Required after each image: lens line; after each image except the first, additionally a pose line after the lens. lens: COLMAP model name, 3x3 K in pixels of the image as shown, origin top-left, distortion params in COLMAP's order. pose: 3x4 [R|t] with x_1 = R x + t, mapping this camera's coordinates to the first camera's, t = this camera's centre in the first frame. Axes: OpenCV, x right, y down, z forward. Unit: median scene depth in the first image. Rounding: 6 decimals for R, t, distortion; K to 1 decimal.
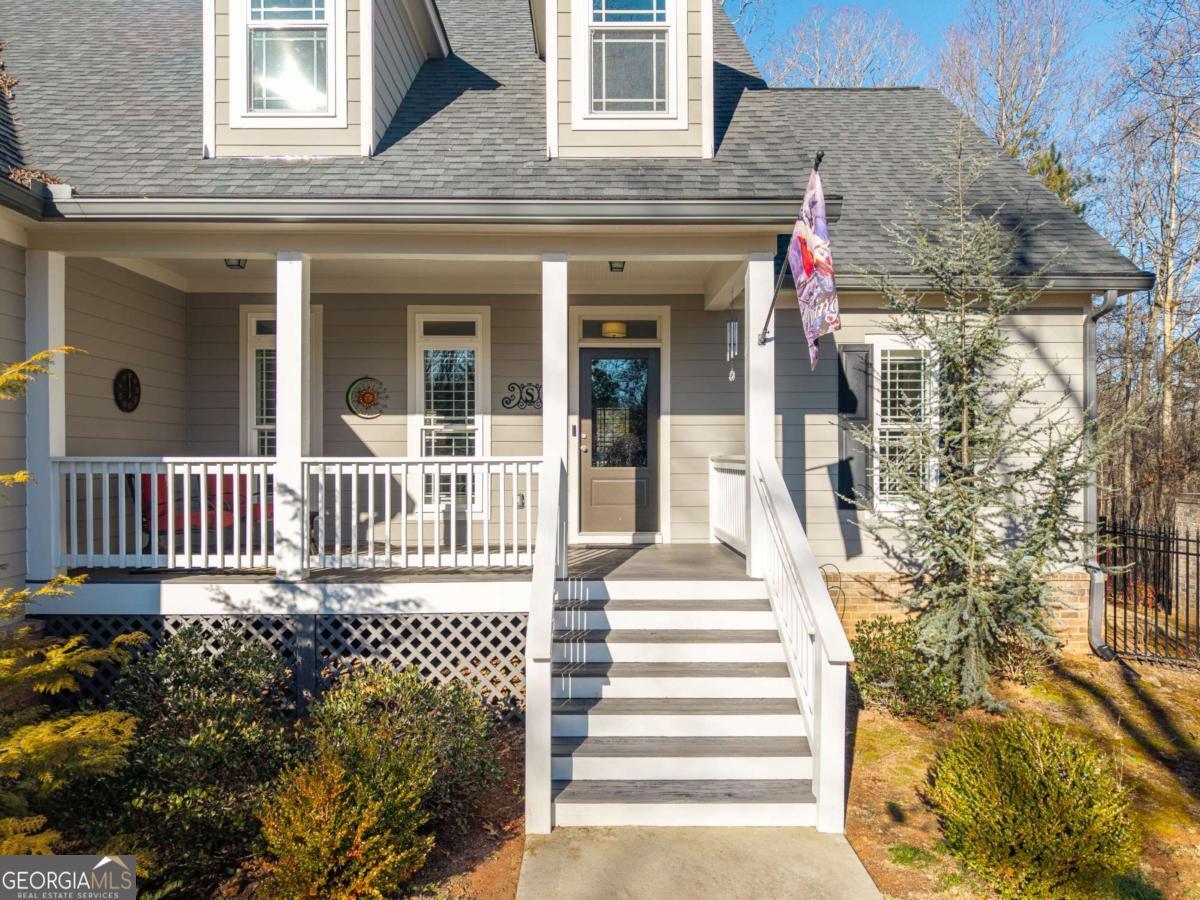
lens RADIAL K [[825.0, 0, 604.6], [0, 825.0, 450.9], [0, 0, 1]] dist [-0.004370, -0.002778]
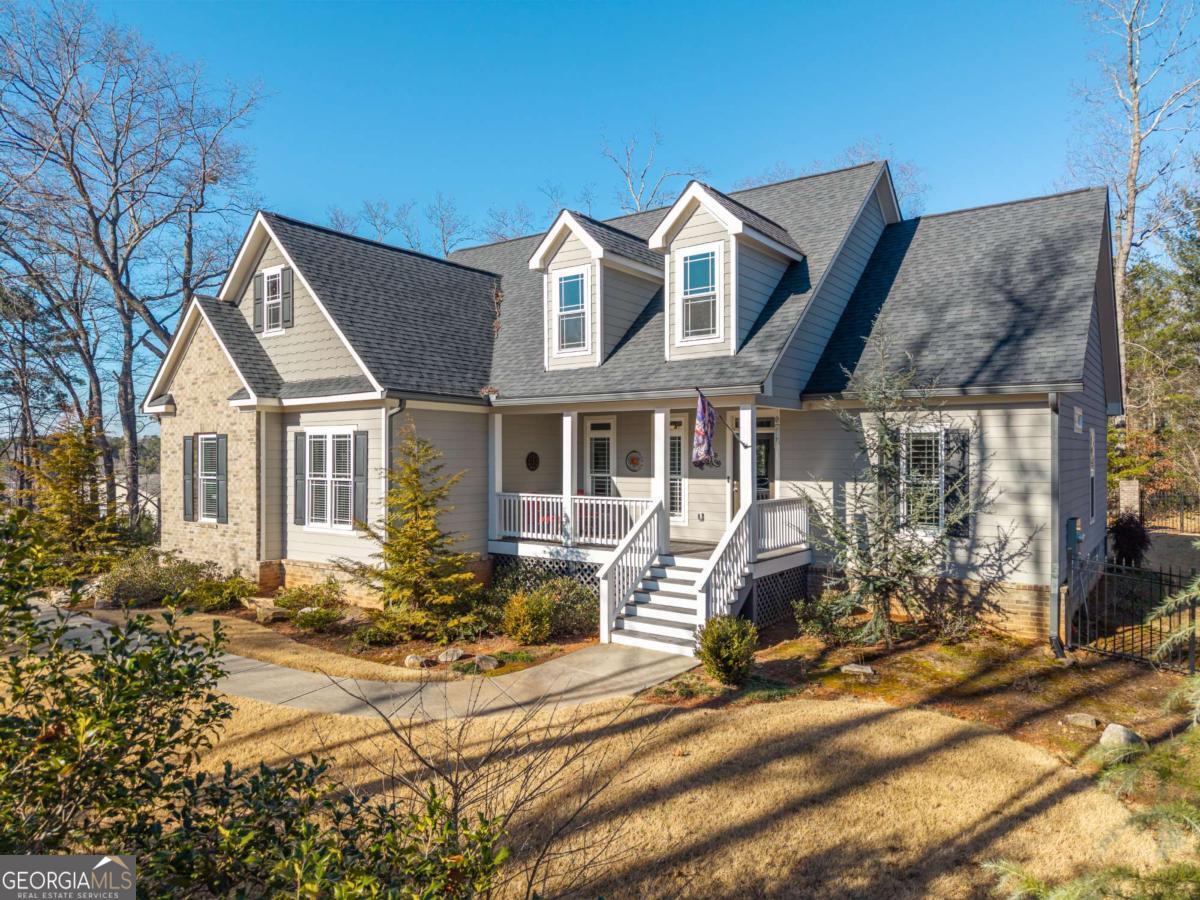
lens RADIAL K [[832.5, 0, 605.1], [0, 832.5, 446.6], [0, 0, 1]] dist [0.045930, 0.001662]
pose [[0.799148, -0.004897, -0.601114, 1.119094], [-0.000914, 0.999956, -0.009360, -0.108456], [0.601134, 0.008029, 0.799108, -0.847939]]
